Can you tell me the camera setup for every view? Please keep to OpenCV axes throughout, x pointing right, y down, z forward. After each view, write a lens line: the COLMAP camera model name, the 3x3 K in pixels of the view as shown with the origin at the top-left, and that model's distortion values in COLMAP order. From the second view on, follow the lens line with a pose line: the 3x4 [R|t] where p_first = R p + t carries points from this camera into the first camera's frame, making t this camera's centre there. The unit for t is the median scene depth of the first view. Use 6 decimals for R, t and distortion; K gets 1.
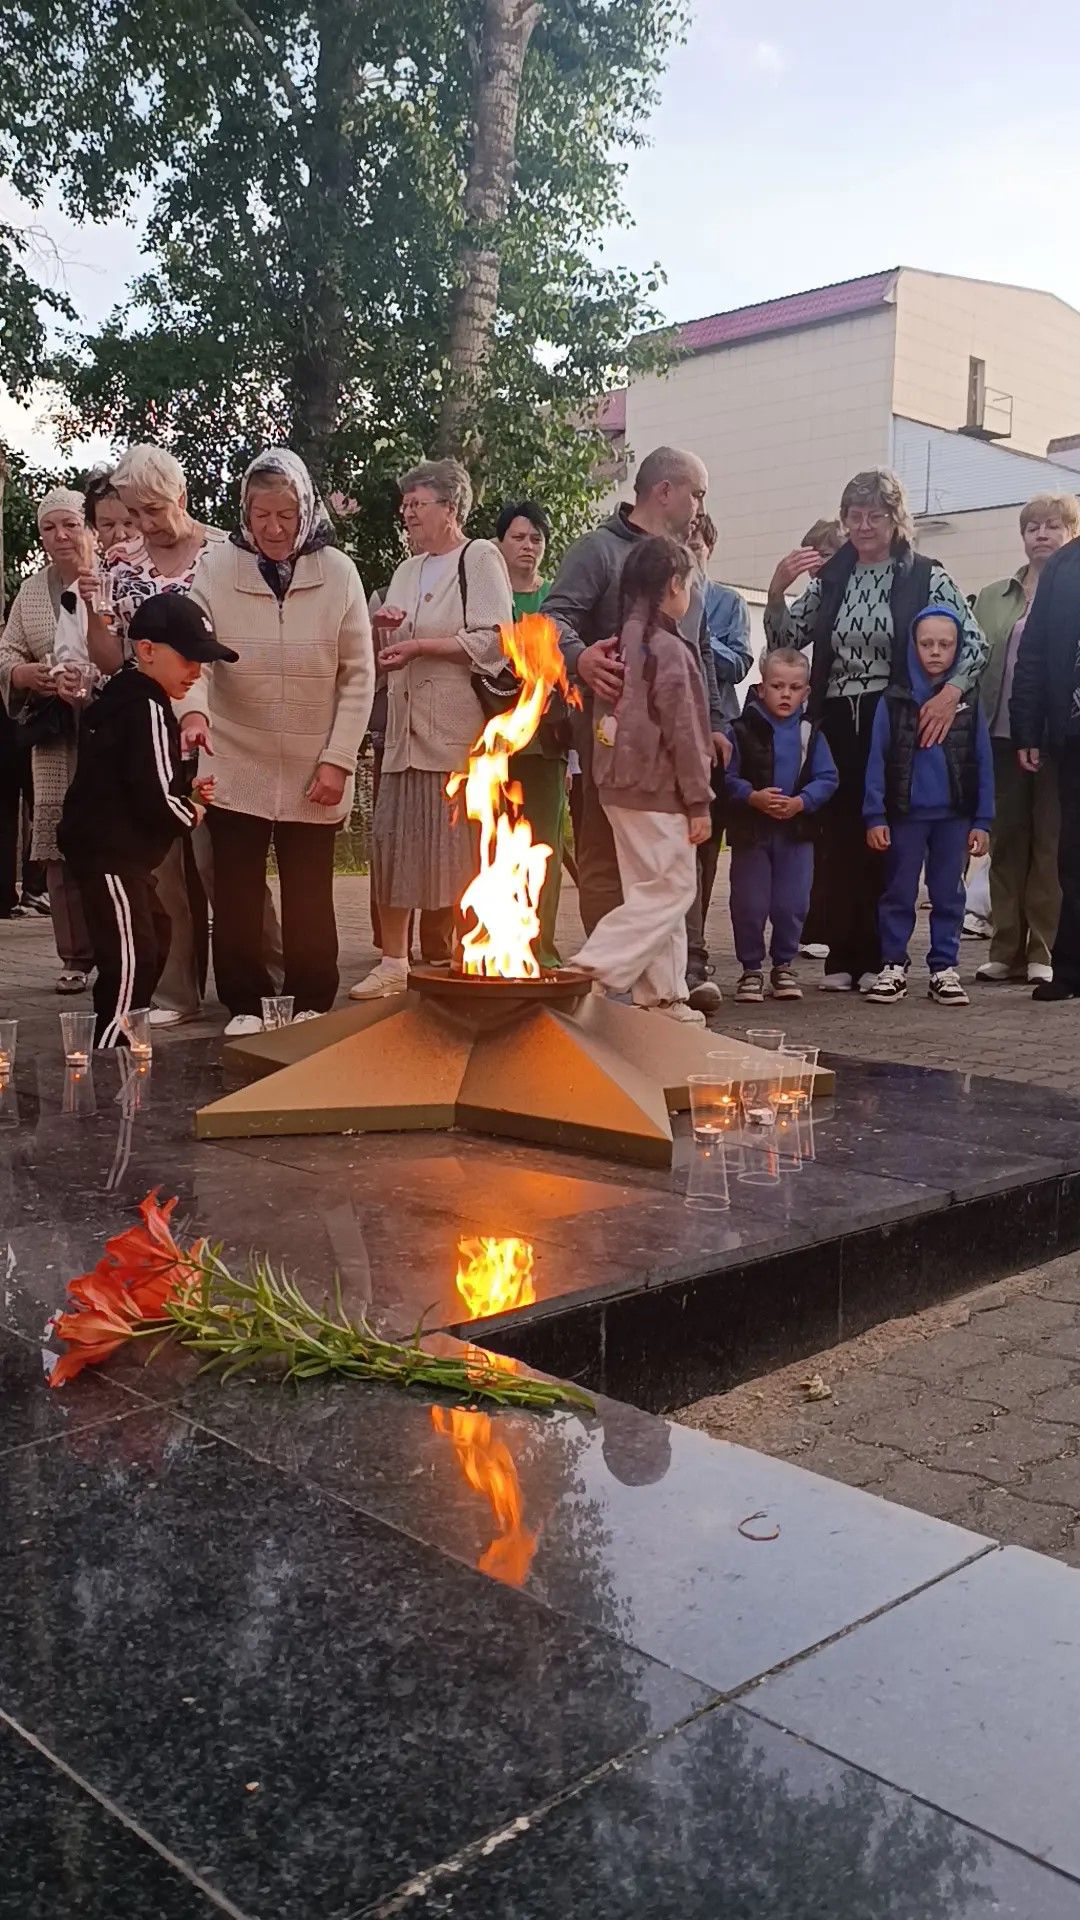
lens RADIAL K [[1770.8, 0, 577.3], [0, 1770.8, 927.6], [0, 0, 1]] dist [0.081567, -0.140341]
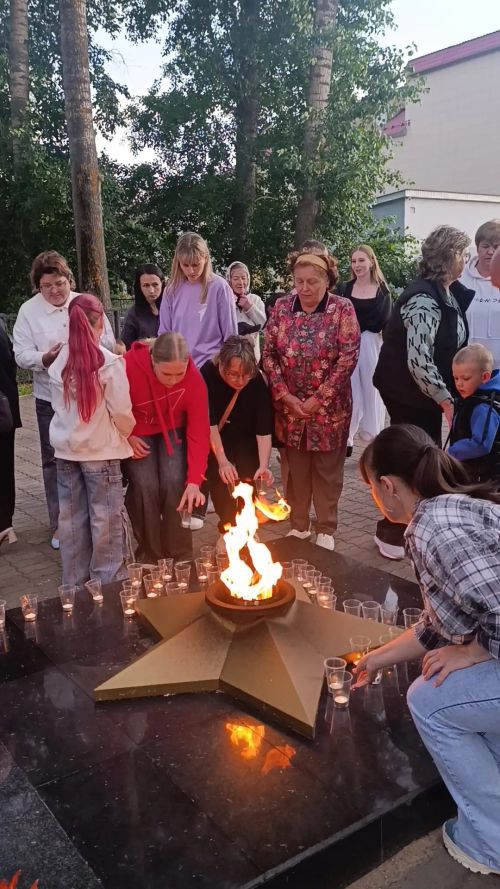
lens RADIAL K [[819.9, 0, 252.3], [0, 819.9, 445.1], [0, 0, 1]] dist [0.081567, -0.140341]
pose [[0.986472, -0.012085, -0.163481, 0.143231], [0.030626, 0.993306, 0.111375, -0.305603], [0.161041, -0.114875, 0.980240, 0.097194]]
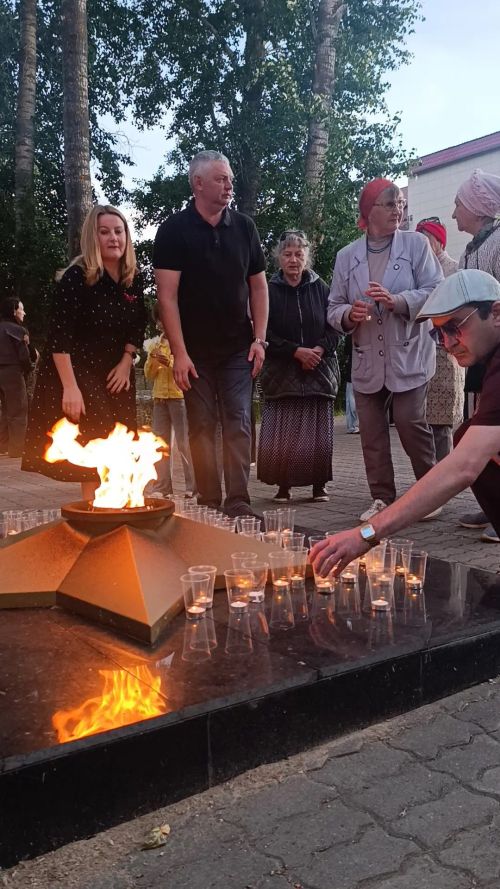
lens RADIAL K [[819.9, 0, 239.0], [0, 819.9, 427.9], [0, 0, 1]] dist [0.081567, -0.140341]
pose [[0.982292, -0.019539, -0.186334, 0.263955], [0.016120, 0.999673, -0.019848, -0.036114], [0.186661, 0.016493, 0.982286, 0.306955]]
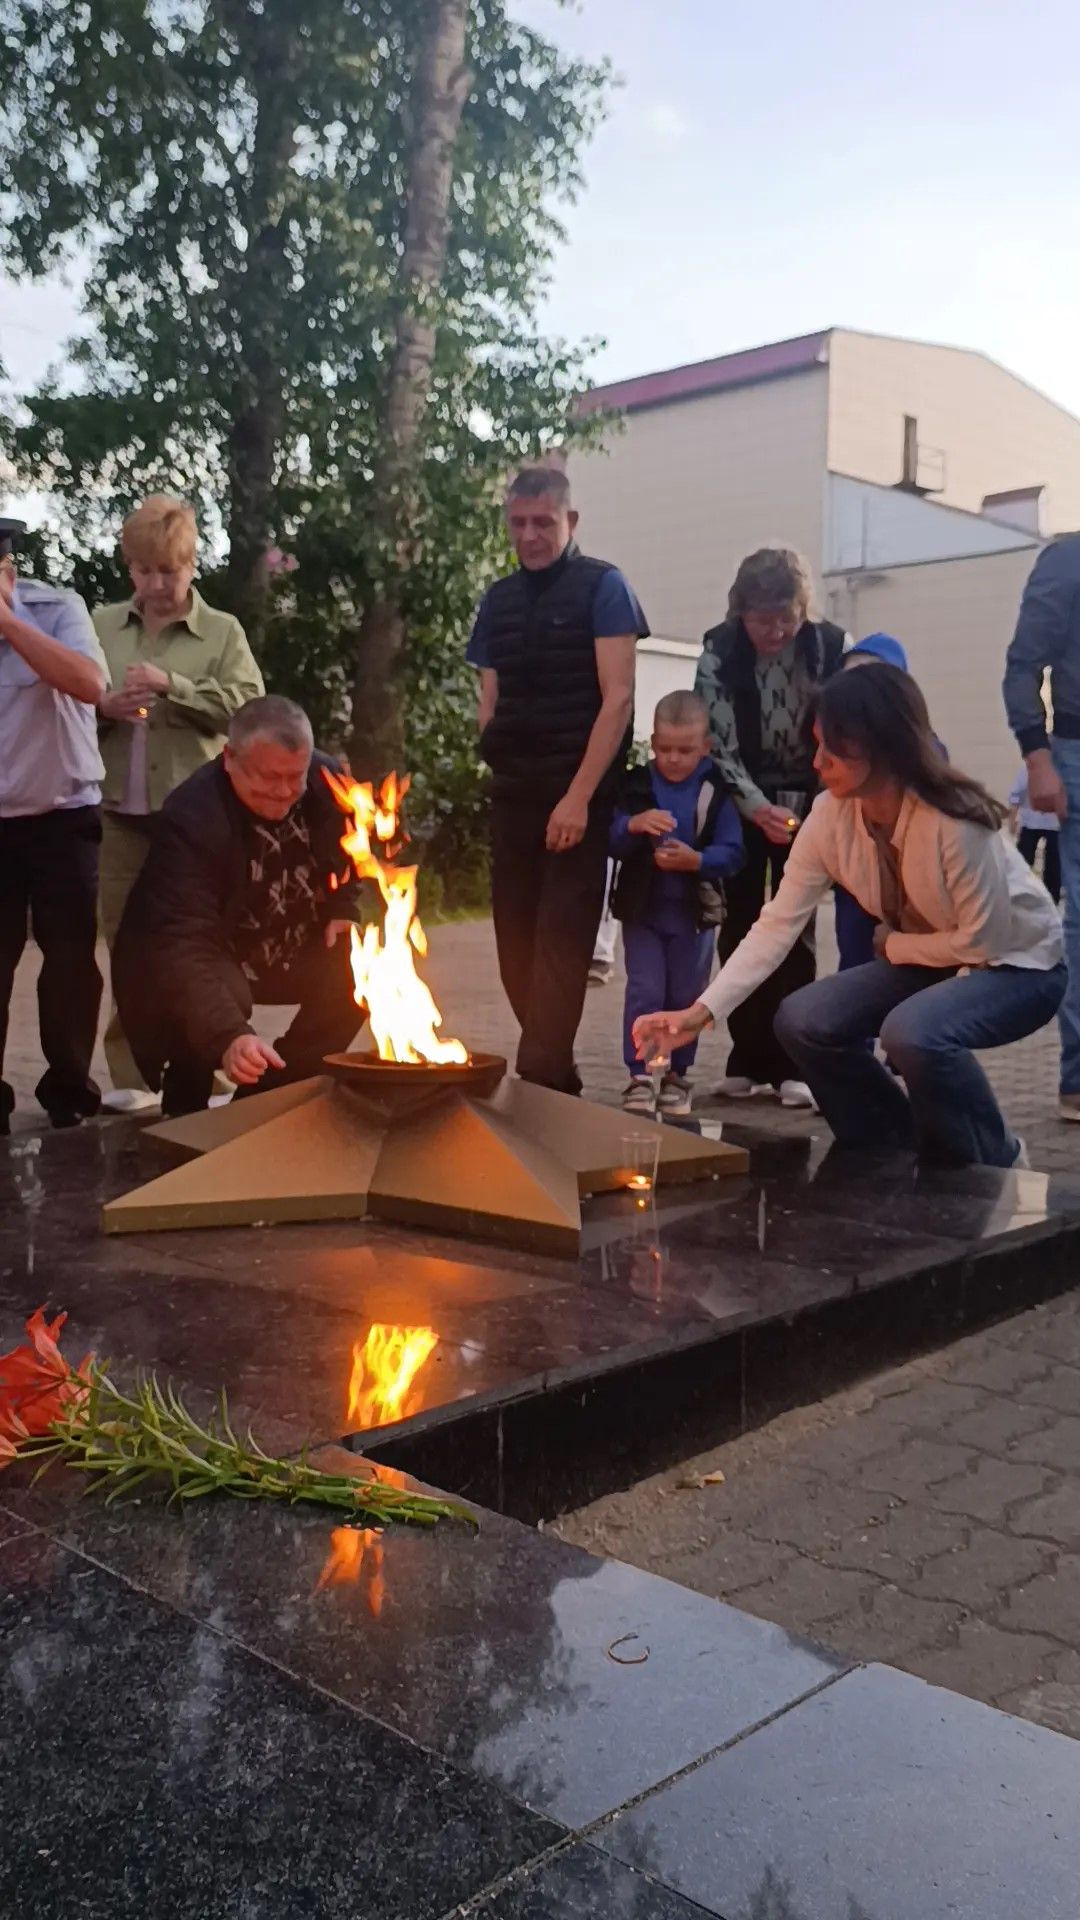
lens RADIAL K [[1770.8, 0, 579.4], [0, 1770.8, 940.8], [0, 0, 1]] dist [0.081567, -0.140341]
pose [[0.999444, -0.008776, 0.032160, 0.021909], [0.009478, 0.999719, -0.021738, -0.022157], [-0.031960, 0.022030, 0.999246, -0.011335]]
